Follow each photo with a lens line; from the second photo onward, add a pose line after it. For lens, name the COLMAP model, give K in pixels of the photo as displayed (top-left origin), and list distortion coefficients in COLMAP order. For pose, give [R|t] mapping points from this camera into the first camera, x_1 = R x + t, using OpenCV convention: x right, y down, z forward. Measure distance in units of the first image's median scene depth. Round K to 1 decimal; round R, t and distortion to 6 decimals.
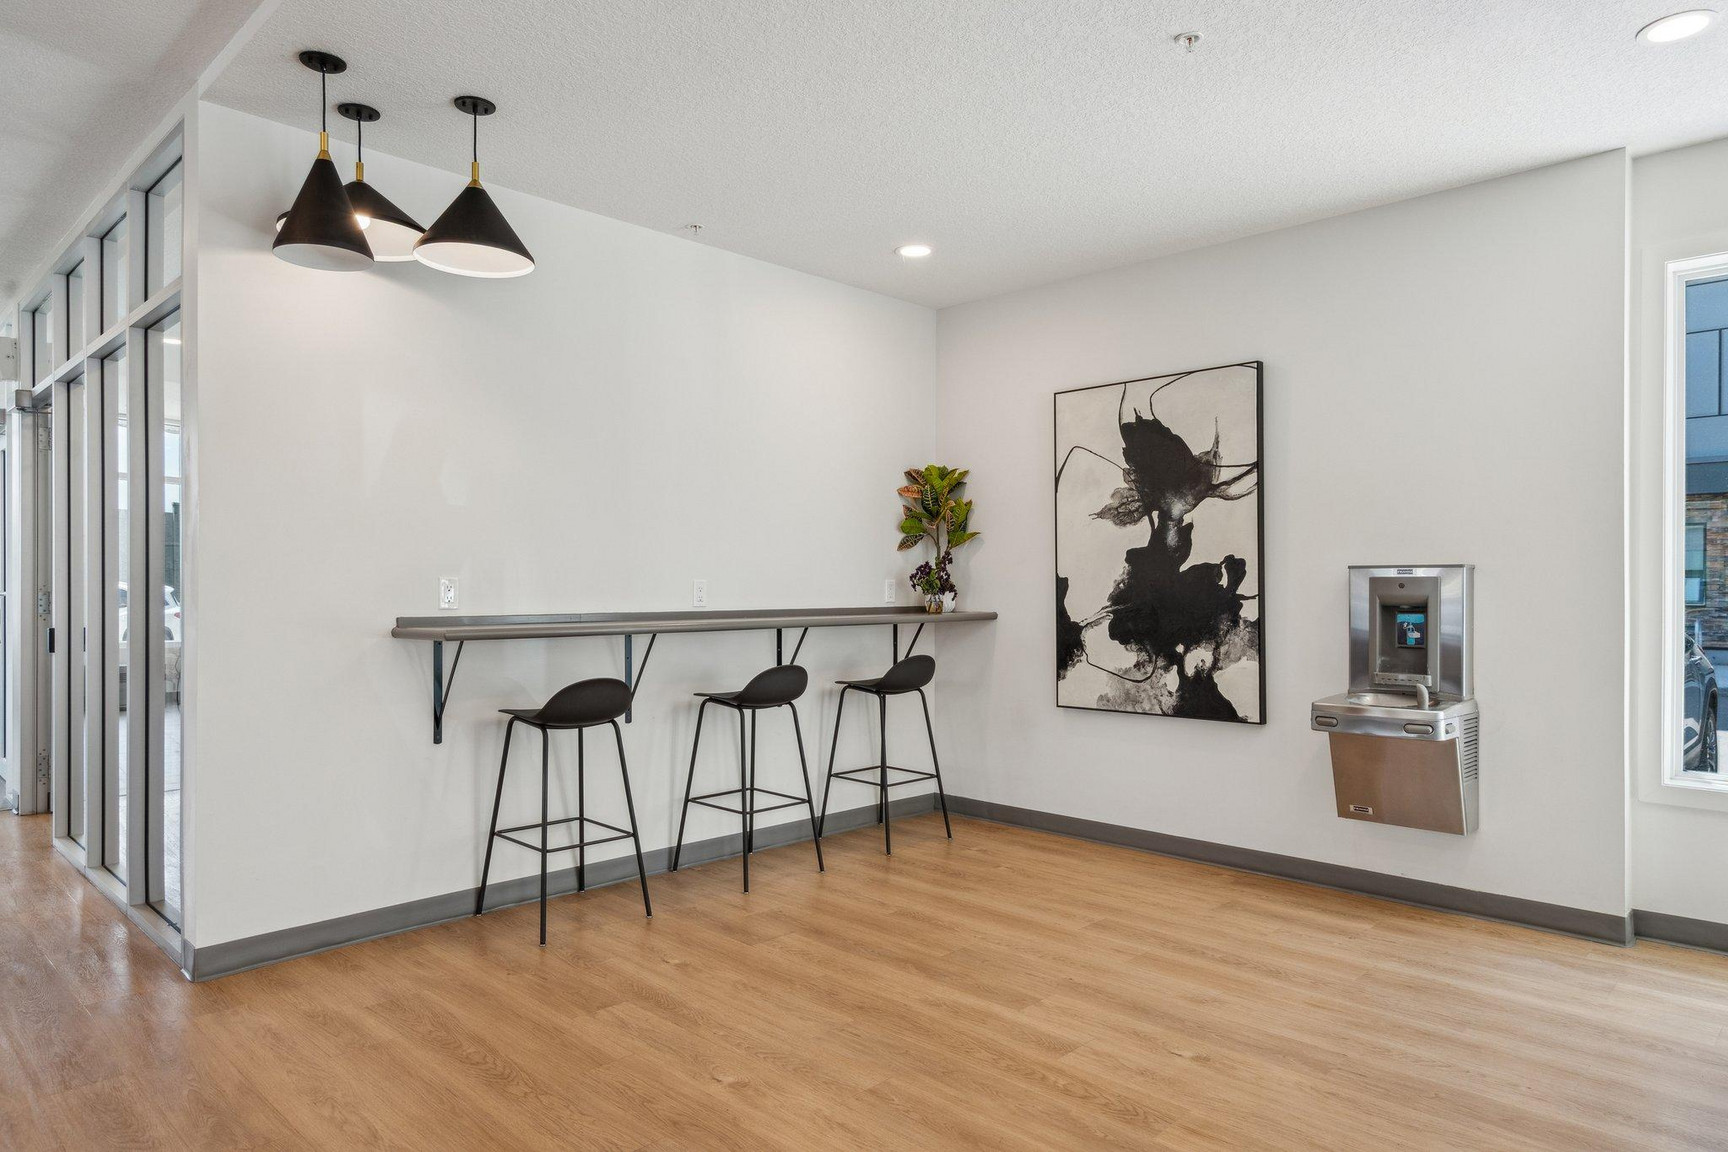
lens RADIAL K [[1079.1, 0, 859.7], [0, 1079.1, 578.2], [0, 0, 1]] dist [-0.004037, -0.000928]
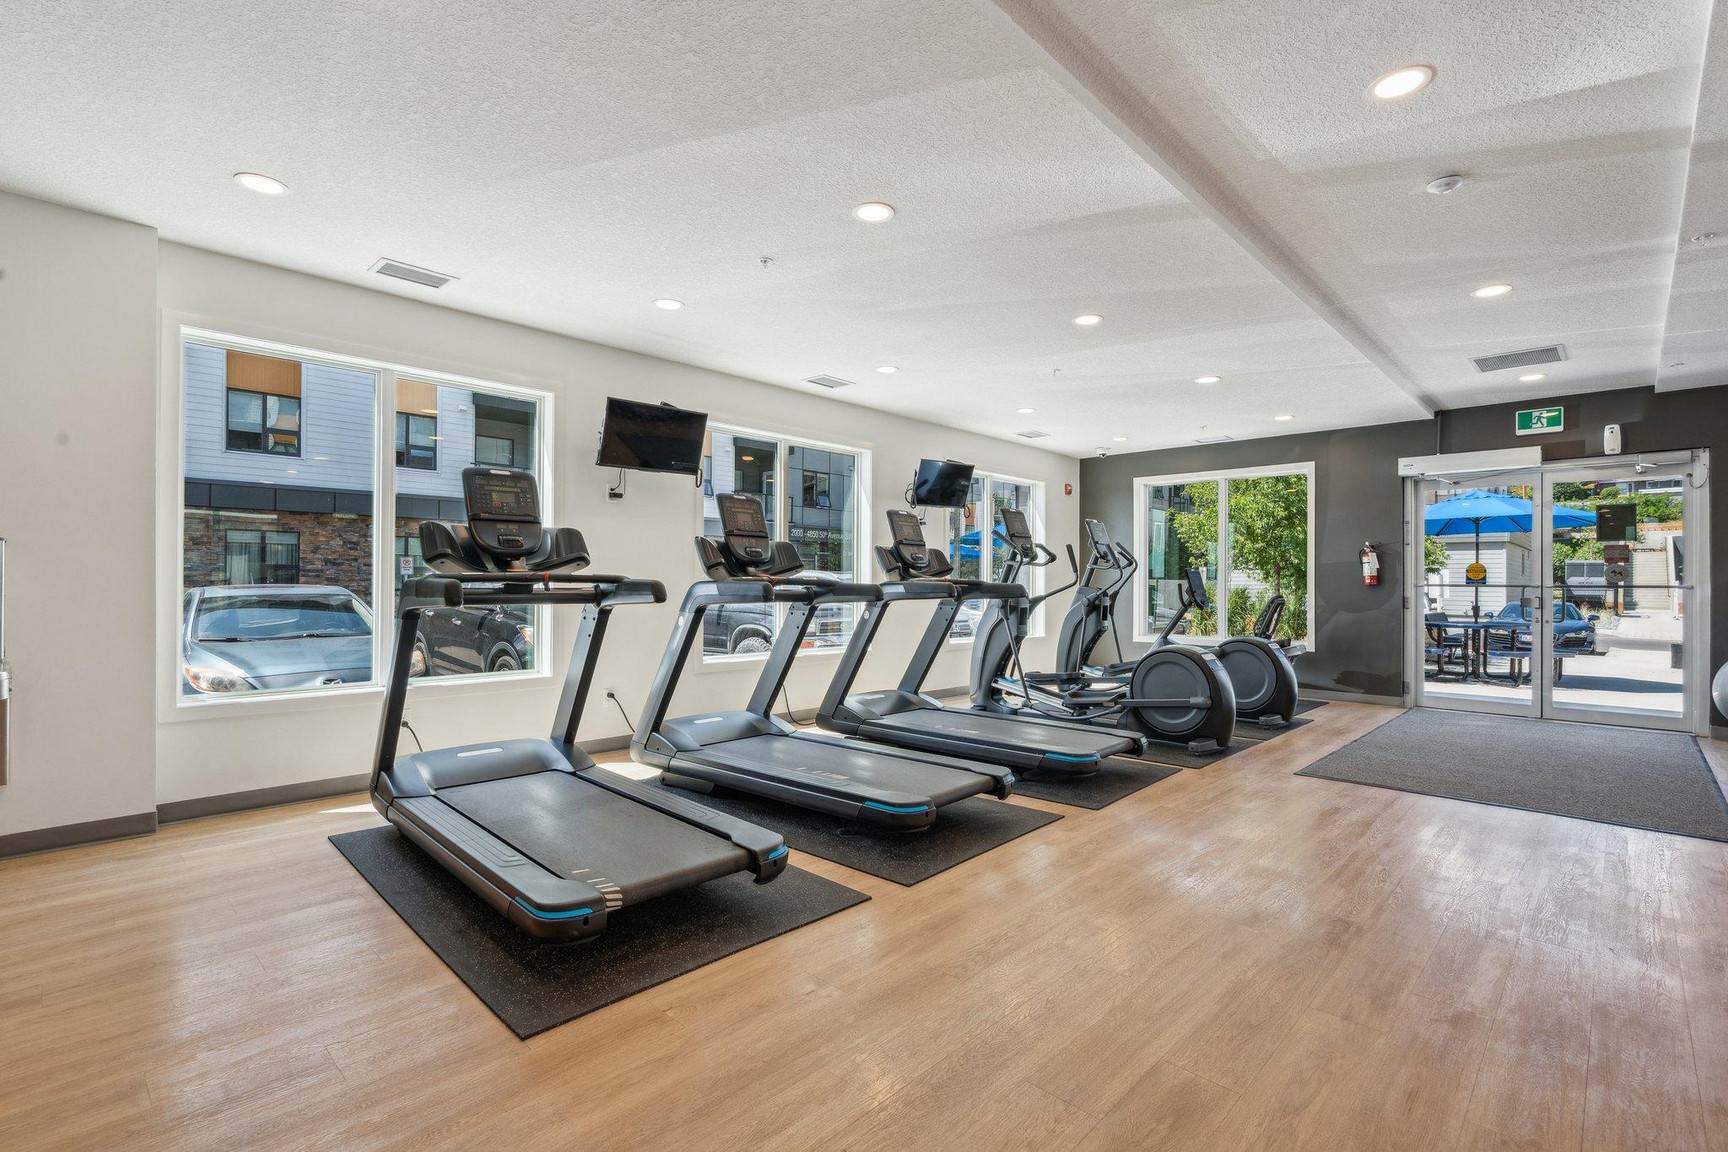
lens RADIAL K [[795.4, 0, 863.7], [0, 795.4, 580.8], [0, 0, 1]] dist [0.002830, 0.002062]
pose [[-0.005719, -0.005308, 0.999970, -0.292136], [-0.008133, 0.999953, 0.005262, 0.019188], [-0.999951, -0.008103, -0.005762, 0.140653]]
